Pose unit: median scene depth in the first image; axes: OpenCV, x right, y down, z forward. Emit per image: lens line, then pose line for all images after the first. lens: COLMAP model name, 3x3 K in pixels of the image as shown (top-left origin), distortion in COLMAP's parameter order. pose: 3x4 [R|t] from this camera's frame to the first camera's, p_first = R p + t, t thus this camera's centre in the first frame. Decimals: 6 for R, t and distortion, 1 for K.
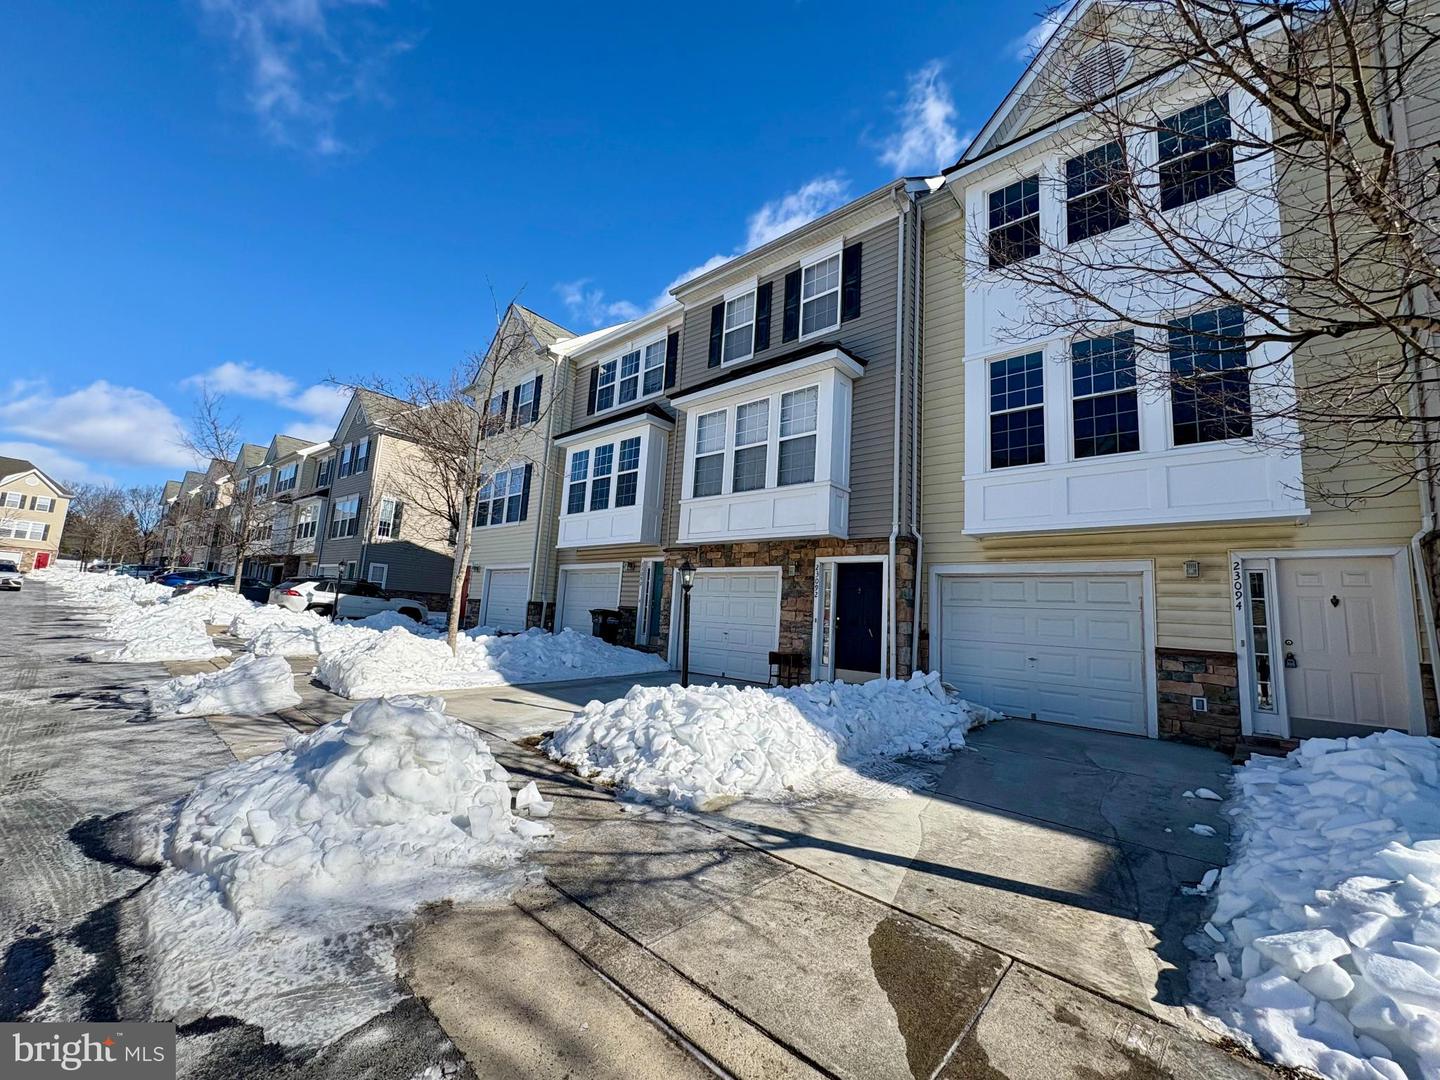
lens RADIAL K [[574.6, 0, 718.2], [0, 574.6, 539.7], [0, 0, 1]] dist [0.002321, -0.000718]
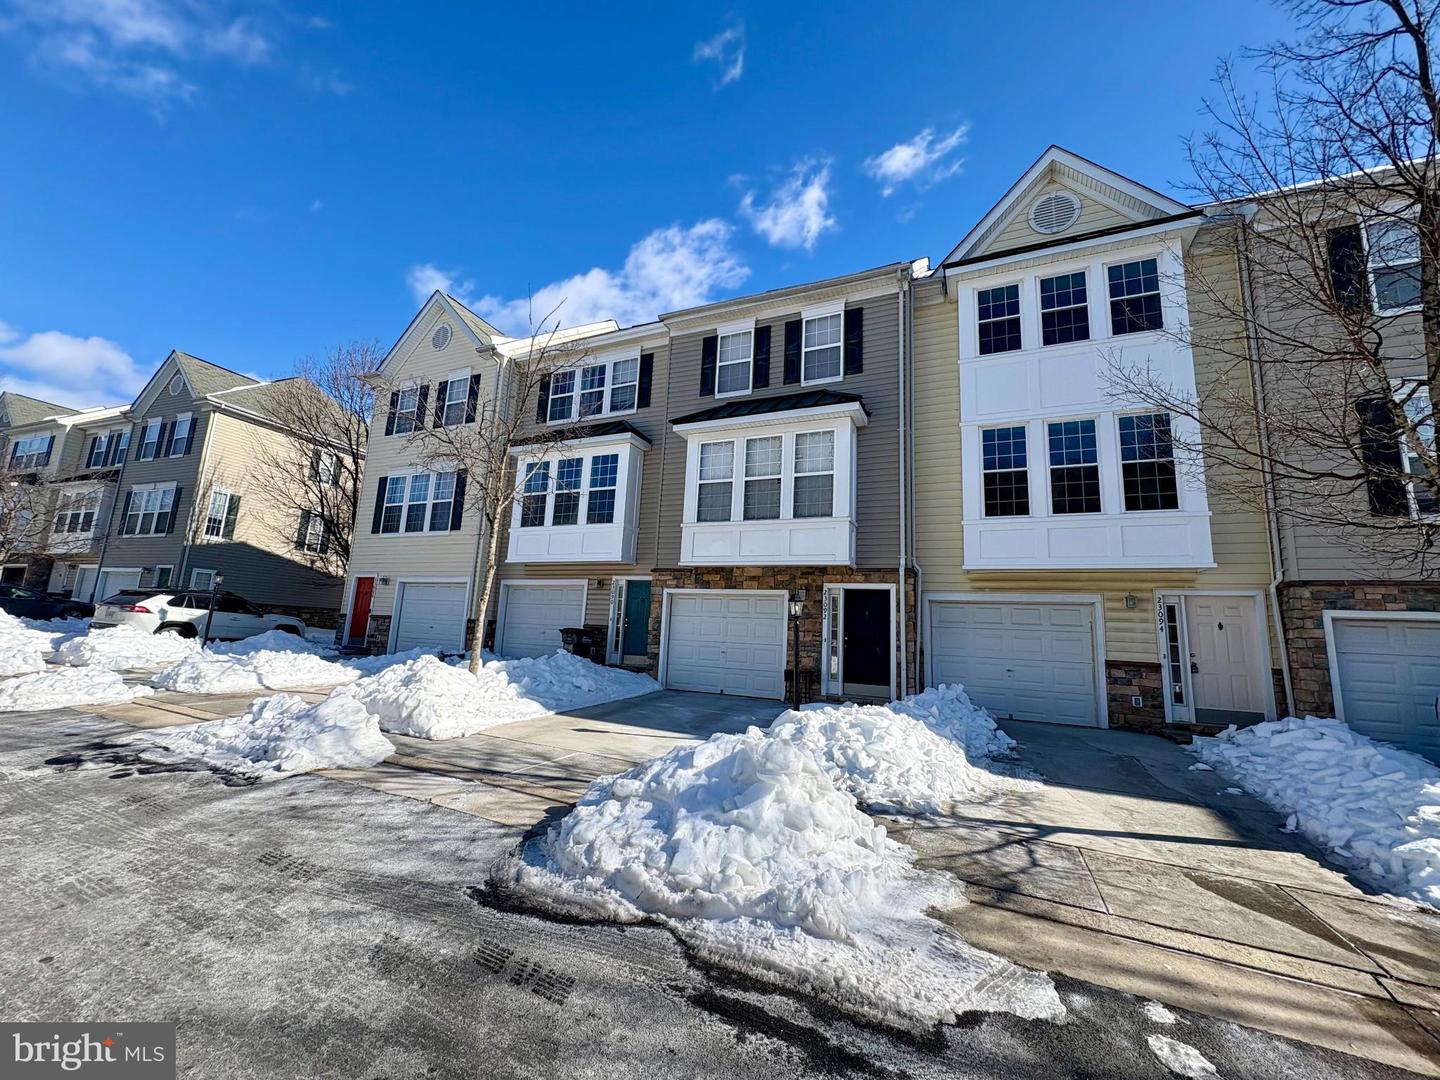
lens RADIAL K [[574.6, 0, 719.1], [0, 574.6, 540.5], [0, 0, 1]] dist [0.002321, -0.000718]
pose [[0.953501, 0.035498, 0.299293, -0.426872], [-0.032645, 0.999361, -0.014529, -0.034509], [-0.299617, 0.004083, 0.954051, -0.004715]]
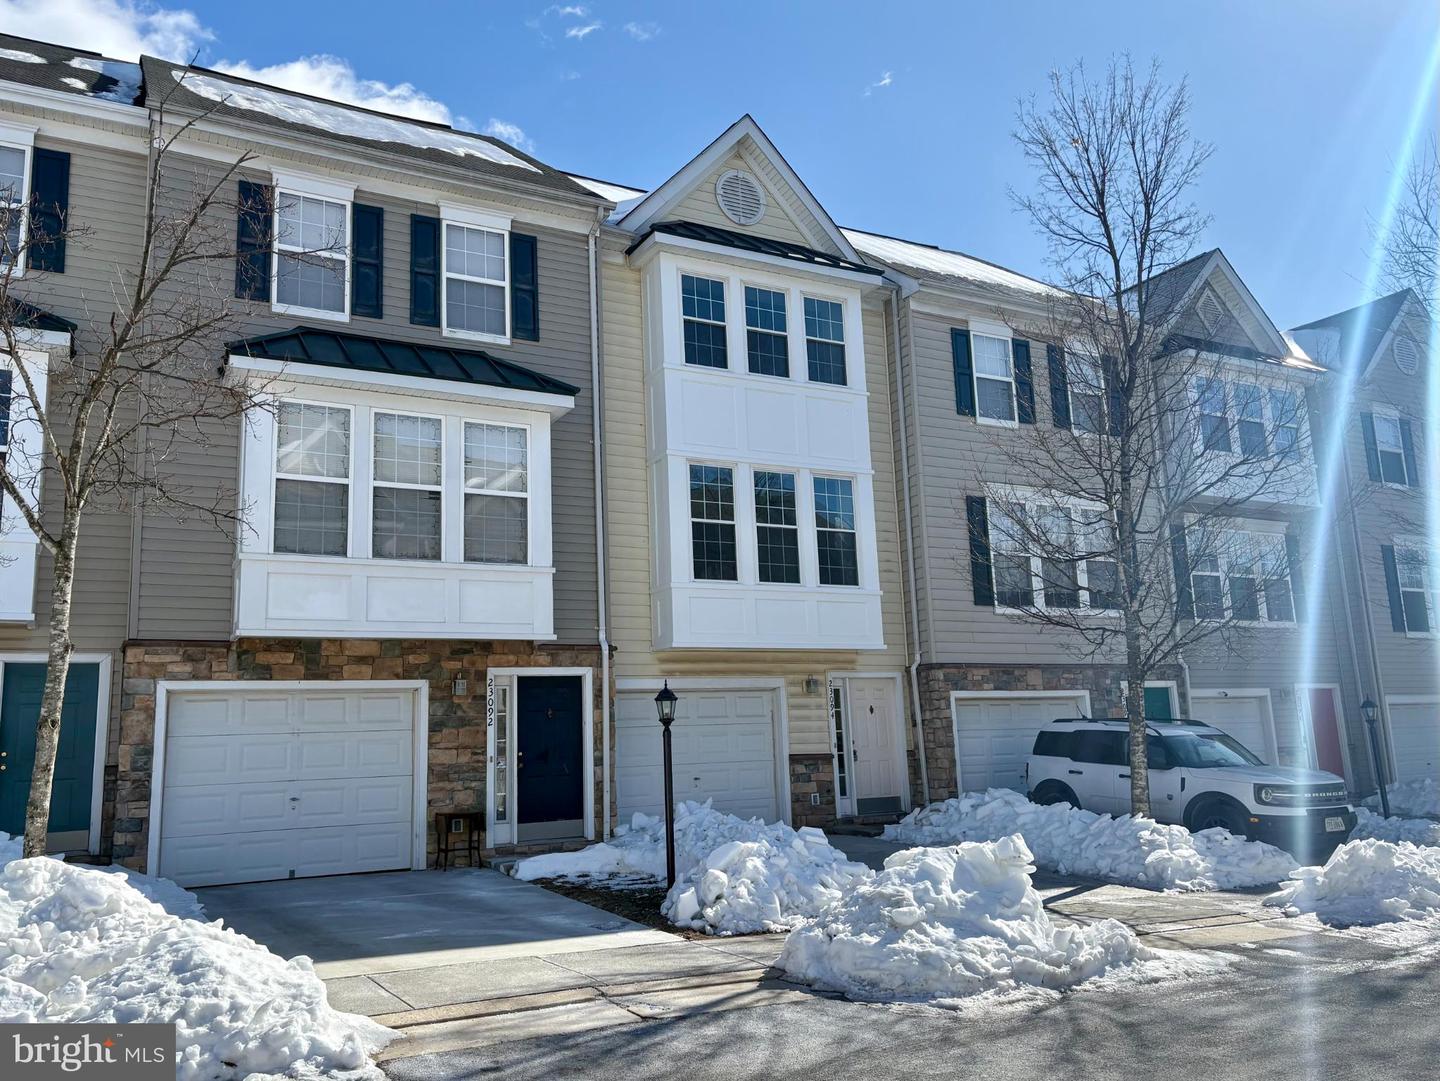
lens RADIAL K [[1151.5, 0, 719.0], [0, 1151.5, 547.9], [0, 0, 1]] dist [0.048275, -0.046232]
pose [[0.322638, 0.092638, 0.941978, -1.266373], [-0.074030, 0.994620, -0.072459, -0.039214], [-0.943623, -0.046357, 0.327760, 0.336762]]
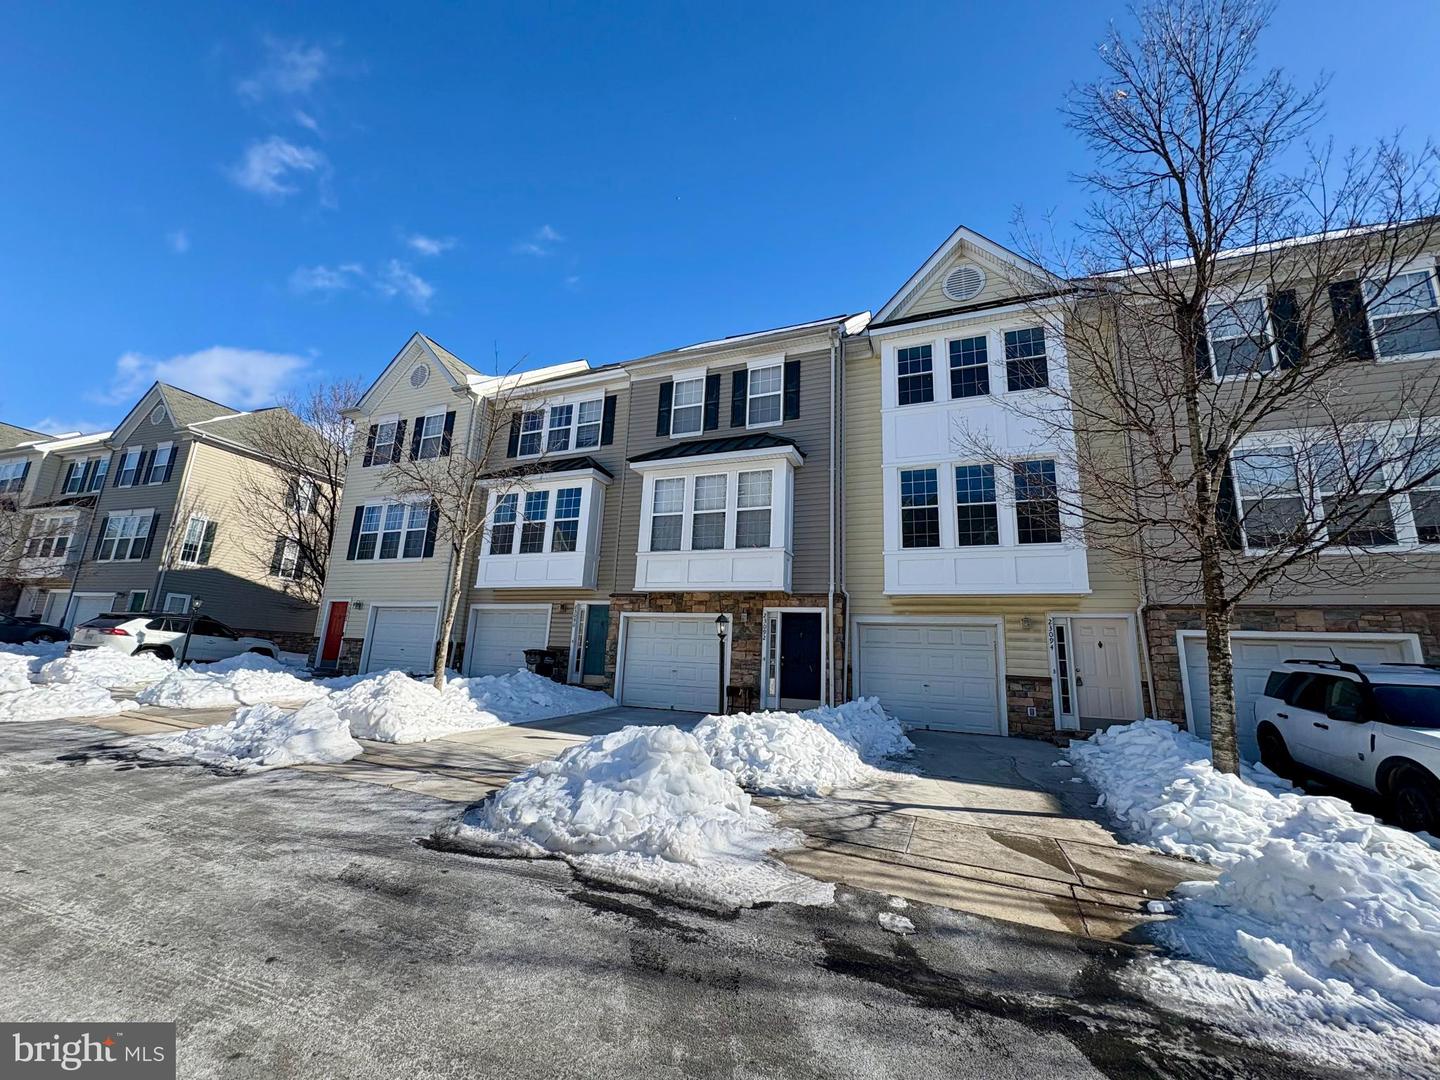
lens RADIAL K [[574.6, 0, 719.0], [0, 574.6, 540.9], [0, 0, 1]] dist [0.002321, -0.000718]
pose [[0.943443, 0.052816, 0.327302, -0.391634], [-0.035083, 0.997590, -0.059854, -0.039990], [-0.329674, 0.044986, 0.943022, -0.161454]]
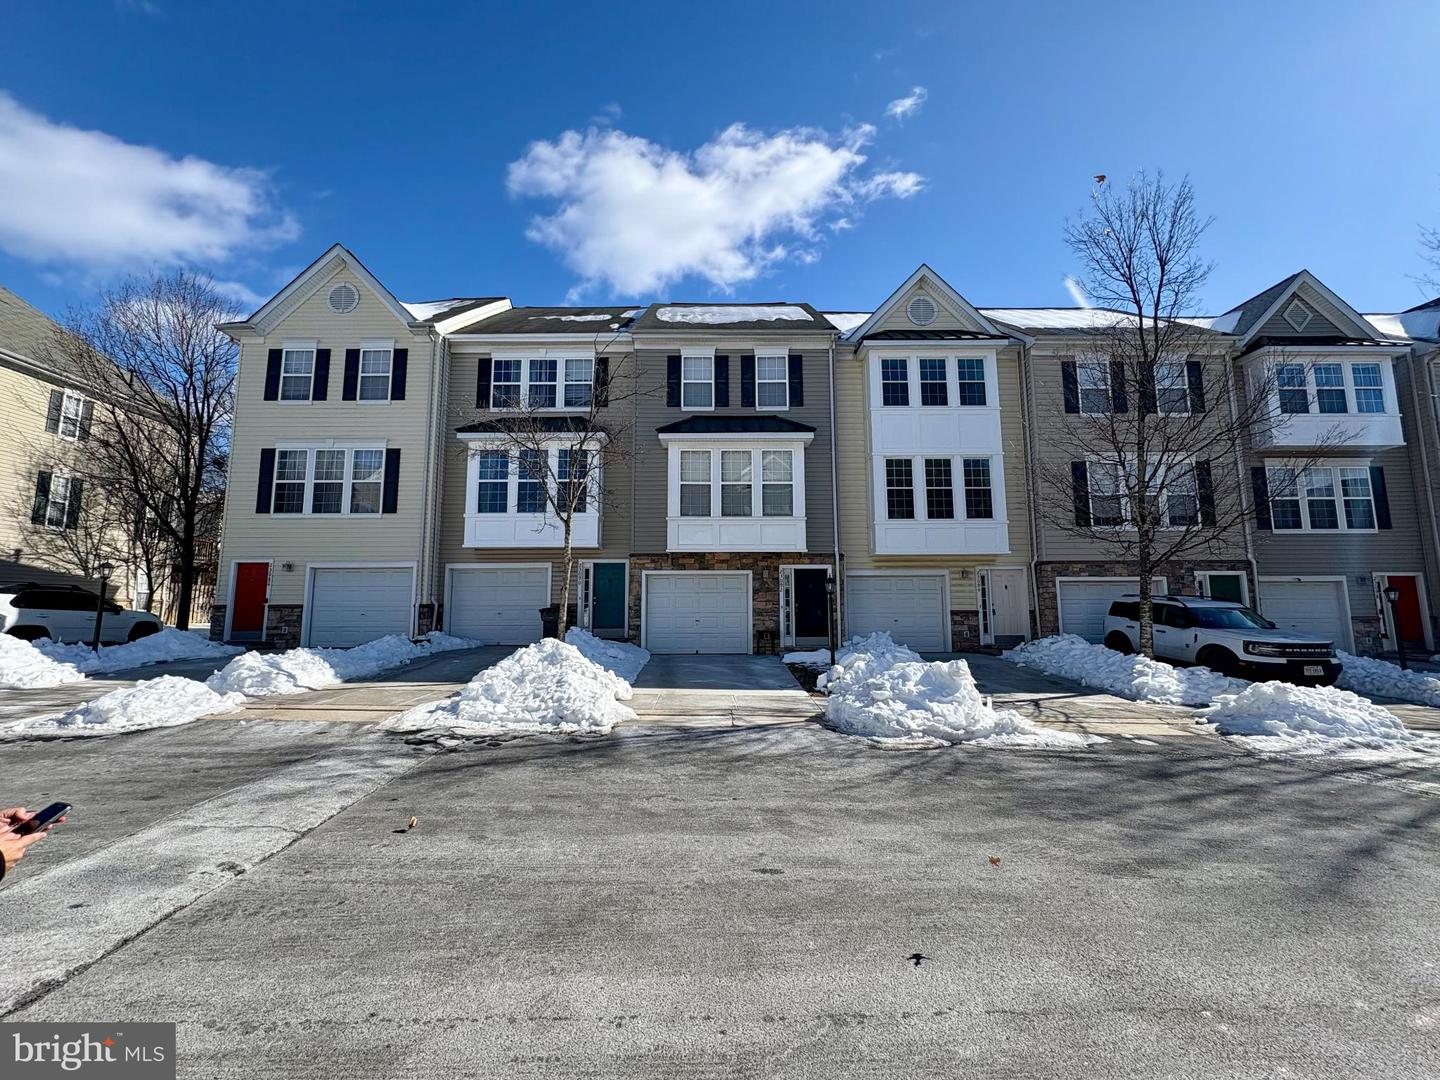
lens RADIAL K [[574.6, 0, 719.7], [0, 574.6, 539.0], [0, 0, 1]] dist [0.002321, -0.000718]
pose [[0.738569, 0.014918, 0.674013, -1.125866], [-0.045712, 0.998563, 0.027989, -0.083689], [-0.672626, -0.051482, 0.738189, 0.008714]]
